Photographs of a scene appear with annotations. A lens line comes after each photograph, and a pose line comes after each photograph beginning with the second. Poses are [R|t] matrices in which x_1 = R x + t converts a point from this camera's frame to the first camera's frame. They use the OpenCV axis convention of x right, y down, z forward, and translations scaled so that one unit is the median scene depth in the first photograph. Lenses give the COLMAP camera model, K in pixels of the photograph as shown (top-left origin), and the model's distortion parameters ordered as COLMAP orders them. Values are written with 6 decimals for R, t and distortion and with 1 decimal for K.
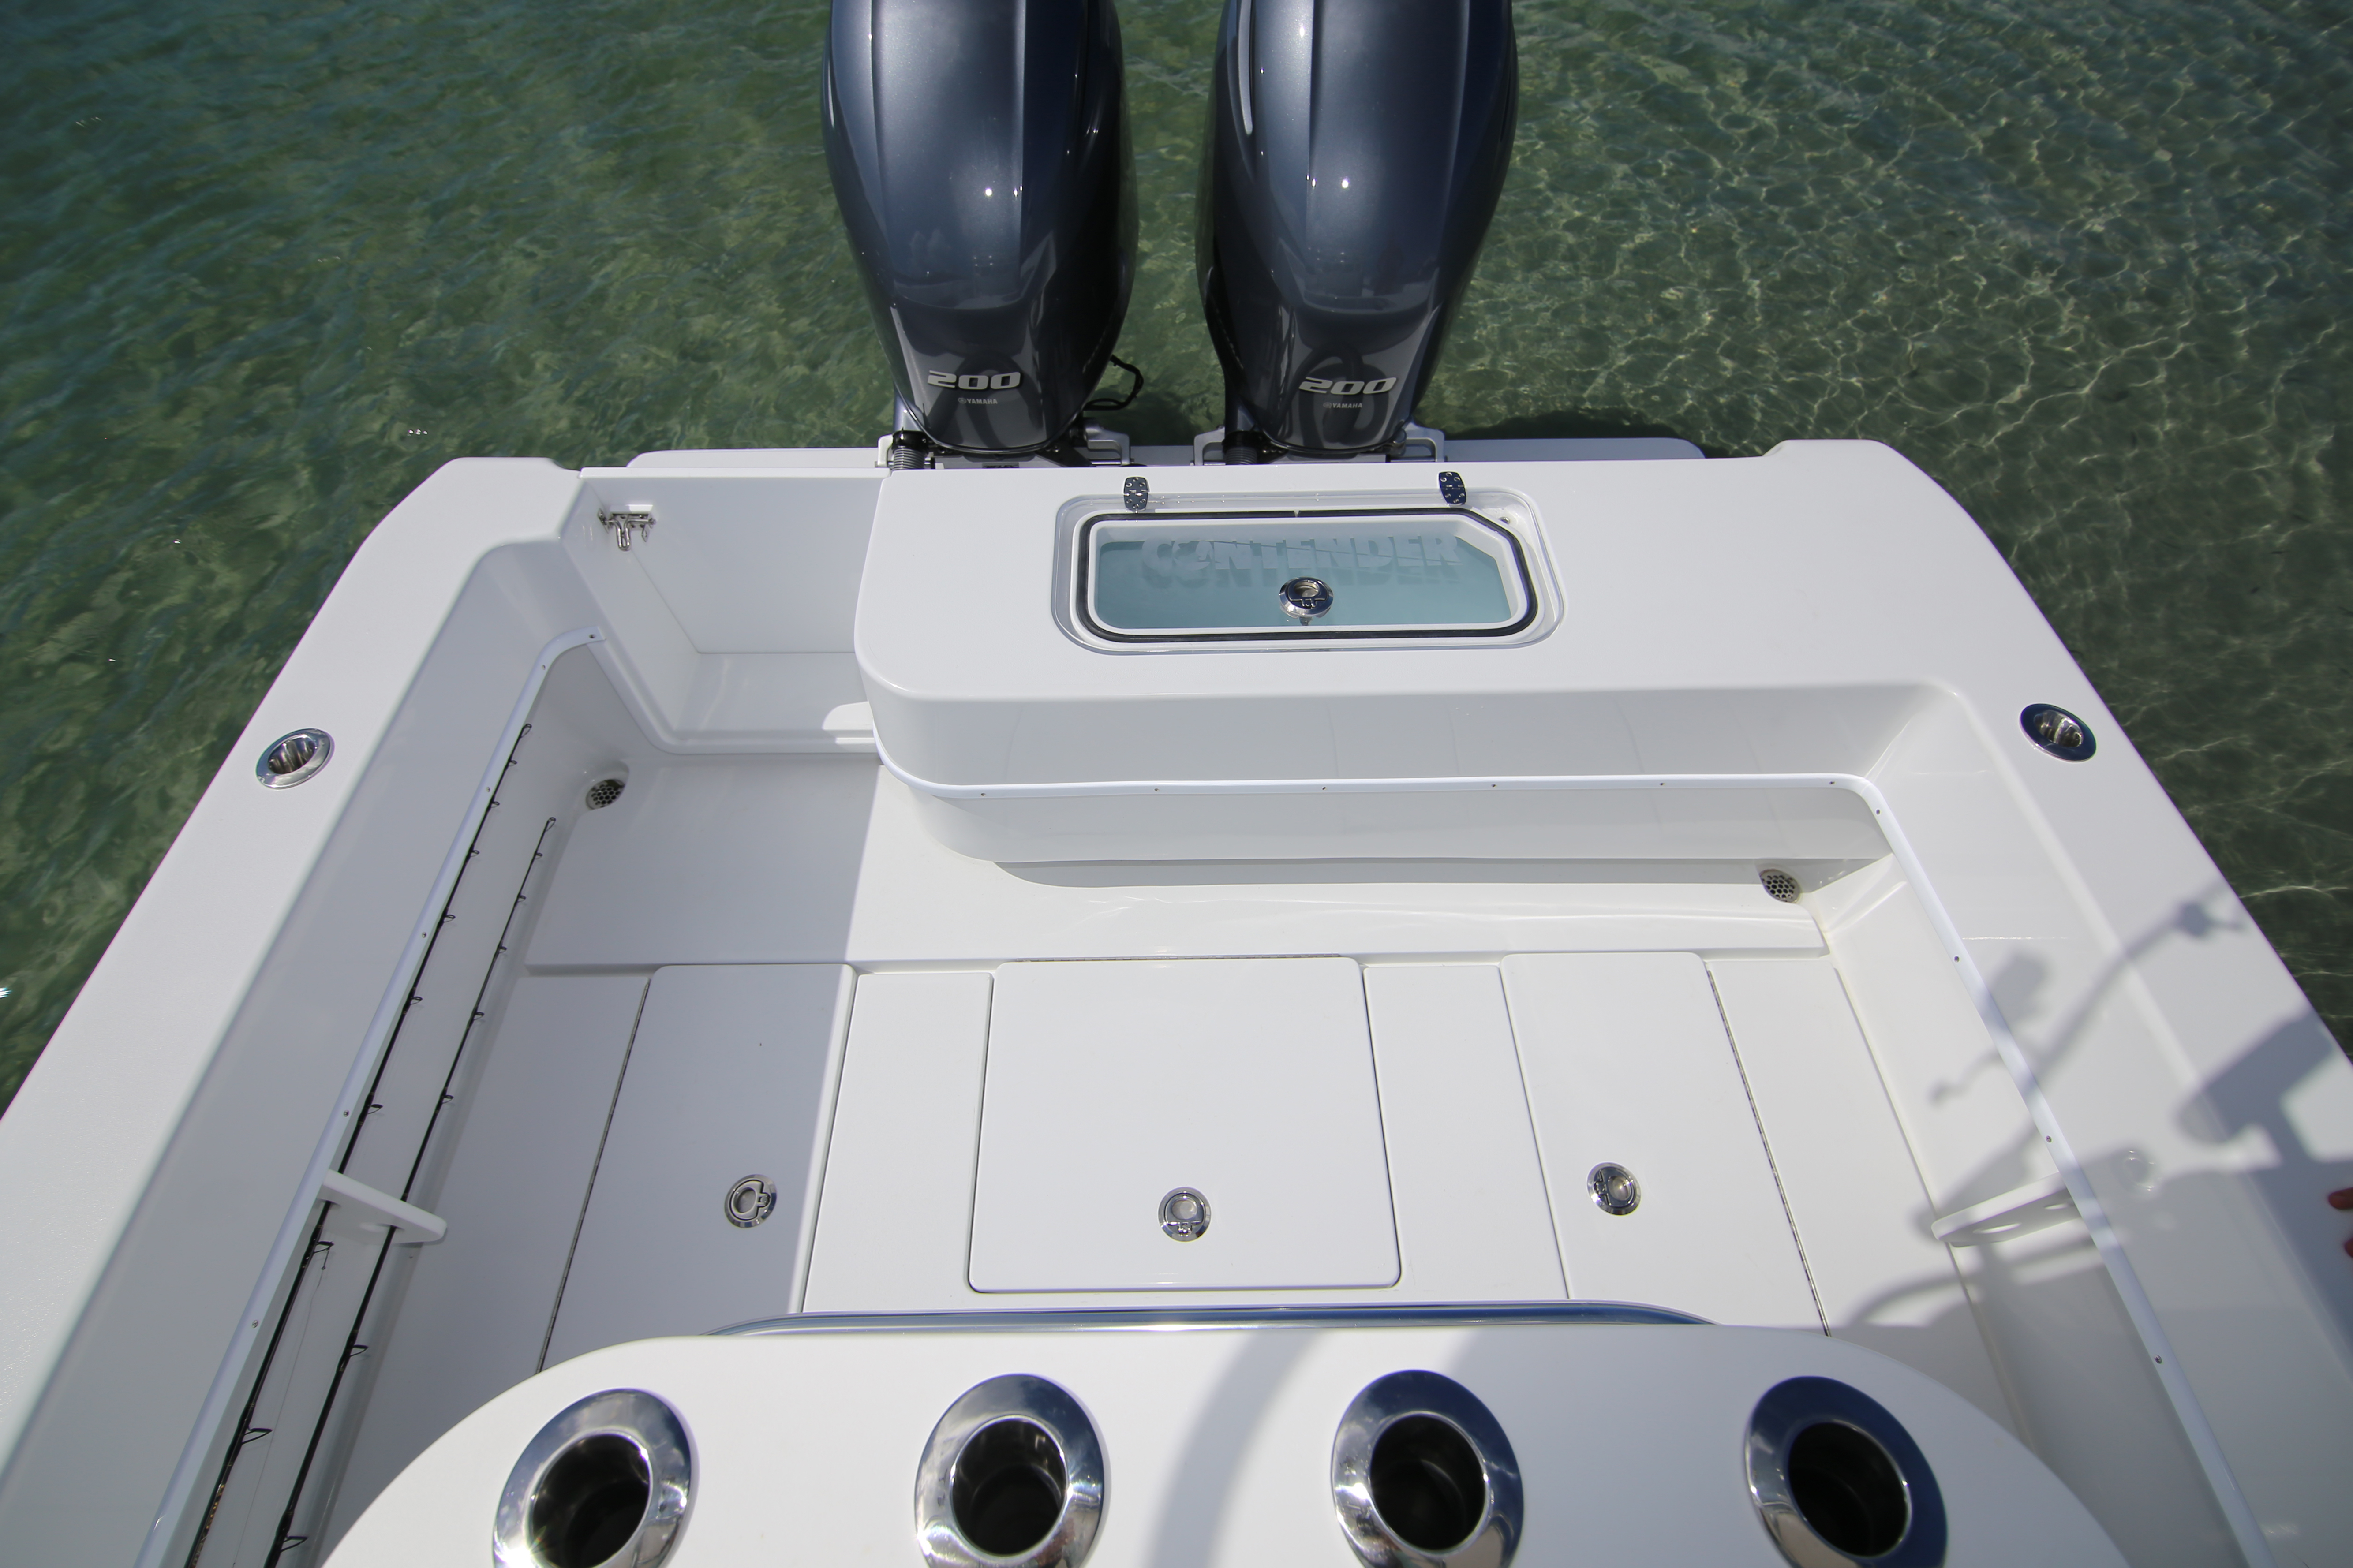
lens RADIAL K [[1126.8, 0, 1148.8], [0, 1126.8, 790.9], [0, 0, 1]] dist [-0.001031, -0.013221]
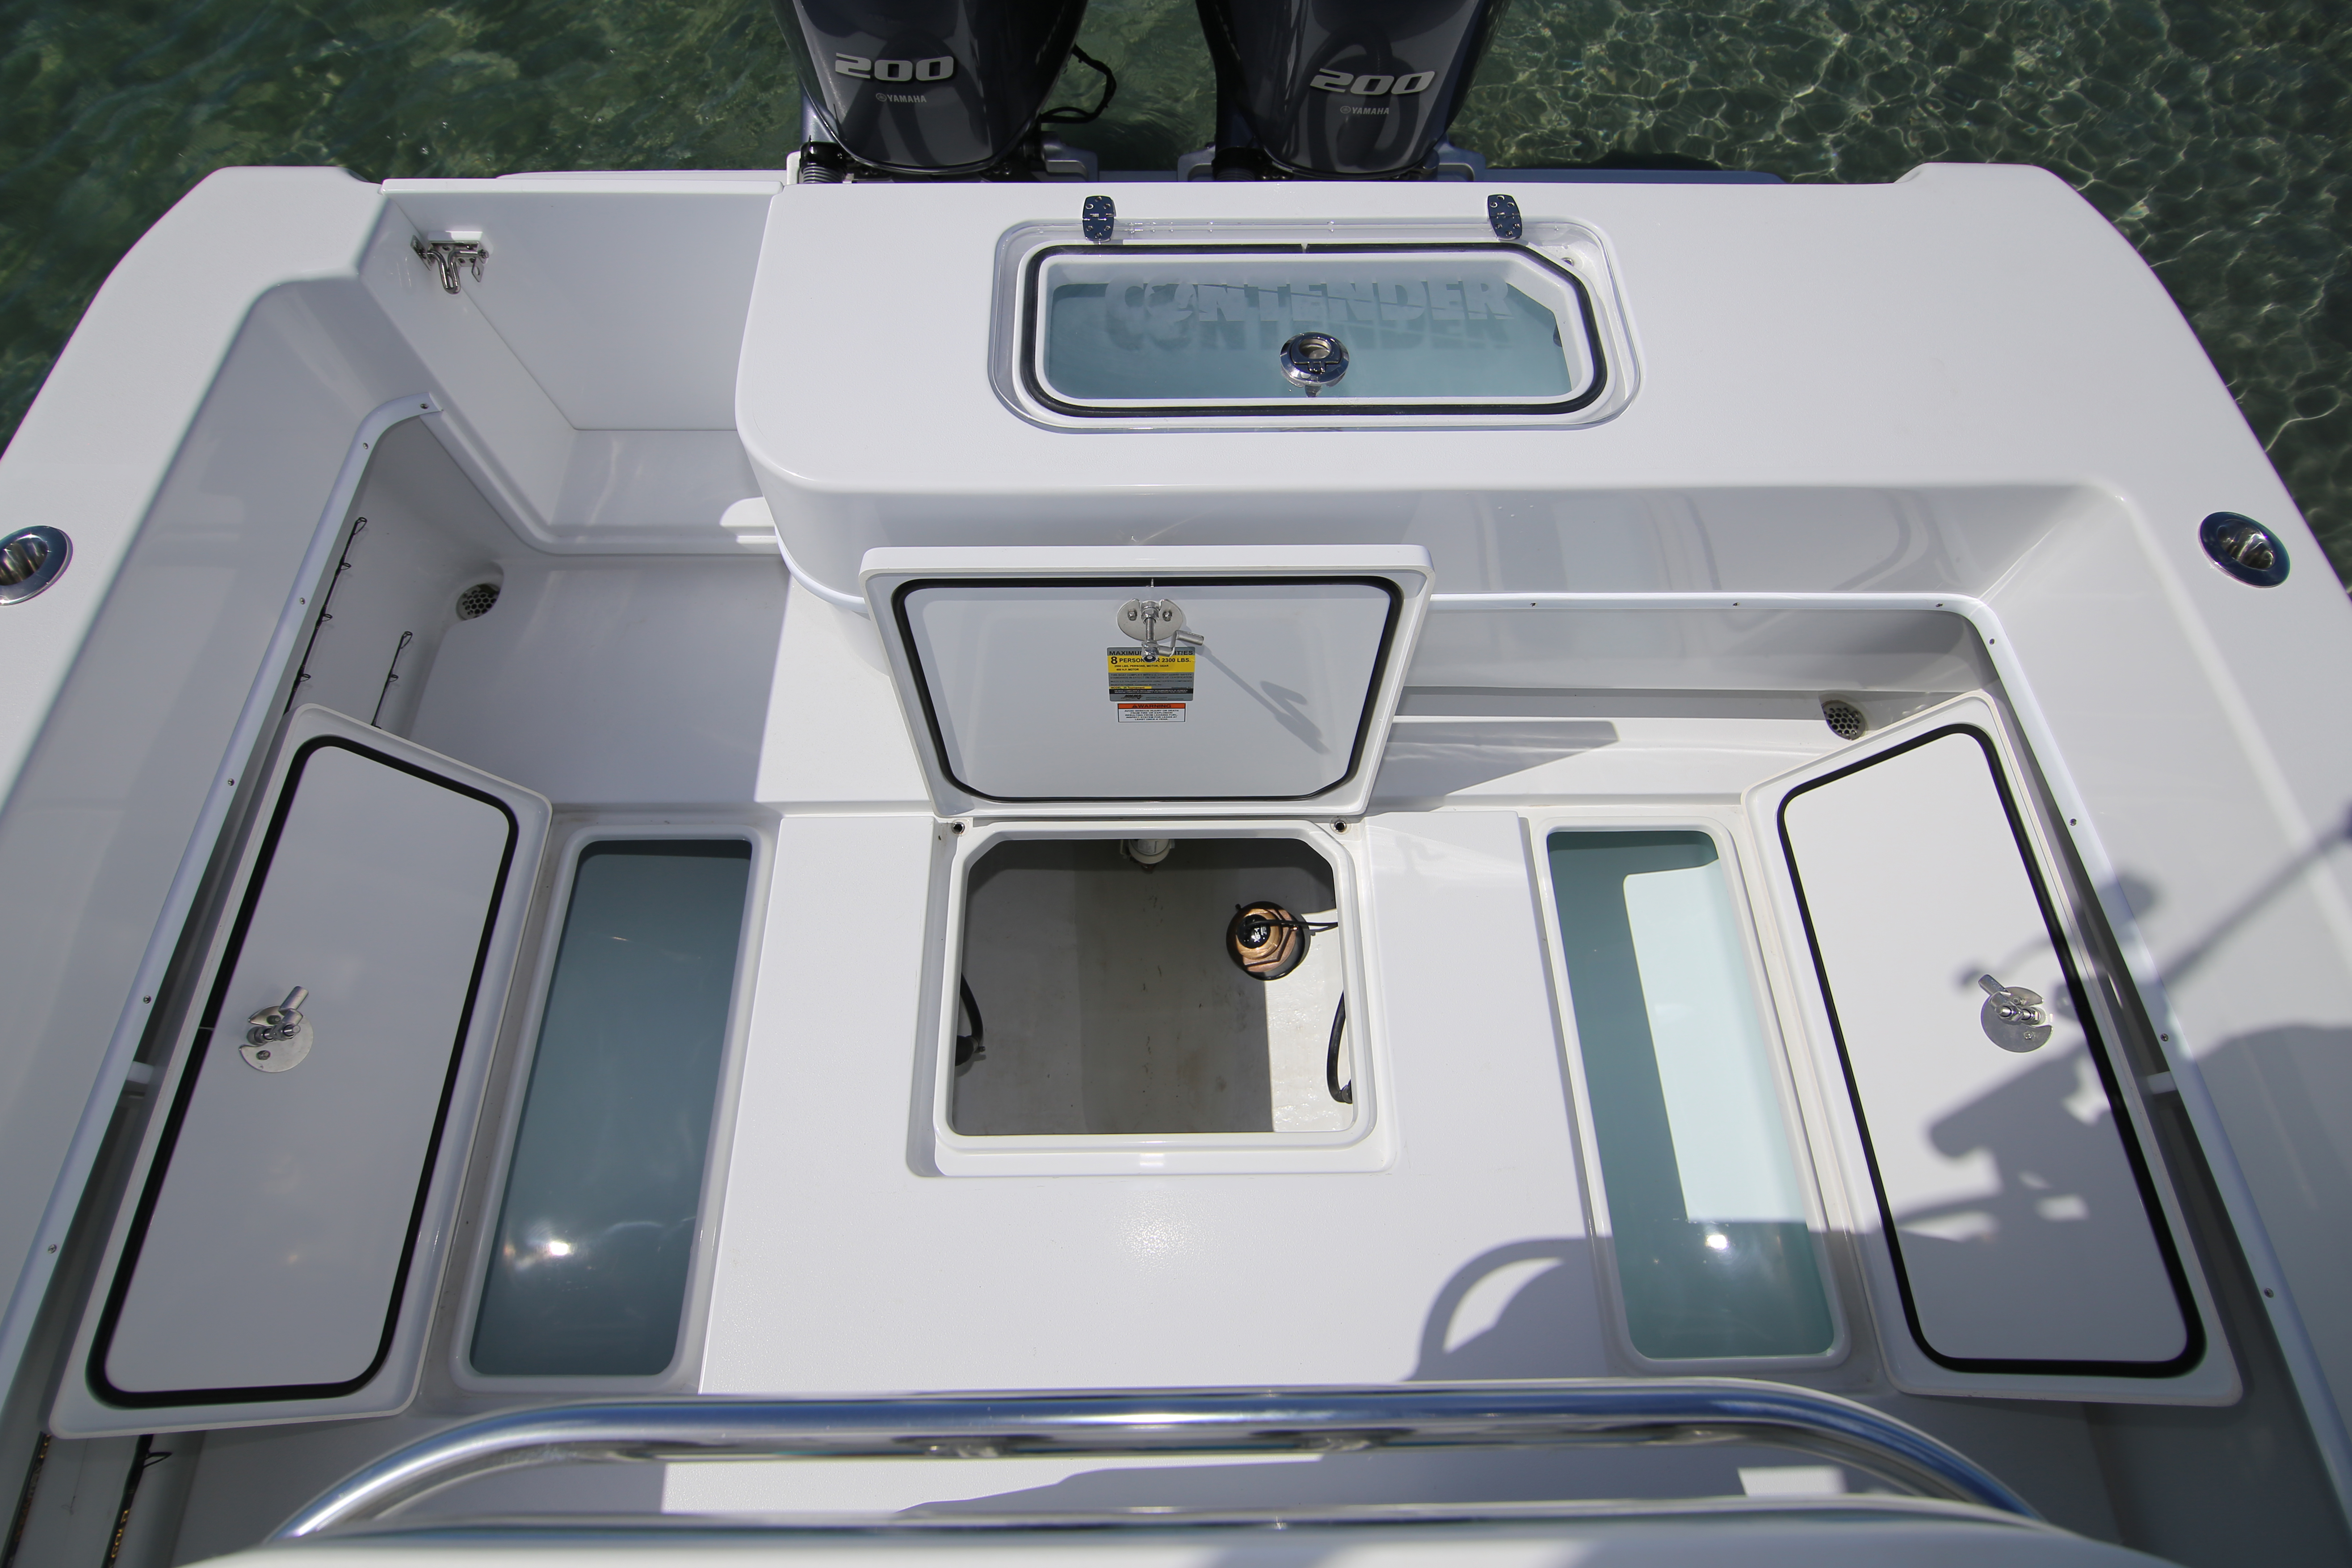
lens RADIAL K [[1126.5, 0, 1148.3], [0, 1126.5, 790.9], [0, 0, 1]] dist [-0.001031, -0.013221]
pose [[0.999888, 0.005044, 0.014081, 0.013204], [-0.007493, 0.983703, 0.179647, -0.015161], [-0.012945, -0.179732, 0.983630, 0.160639]]
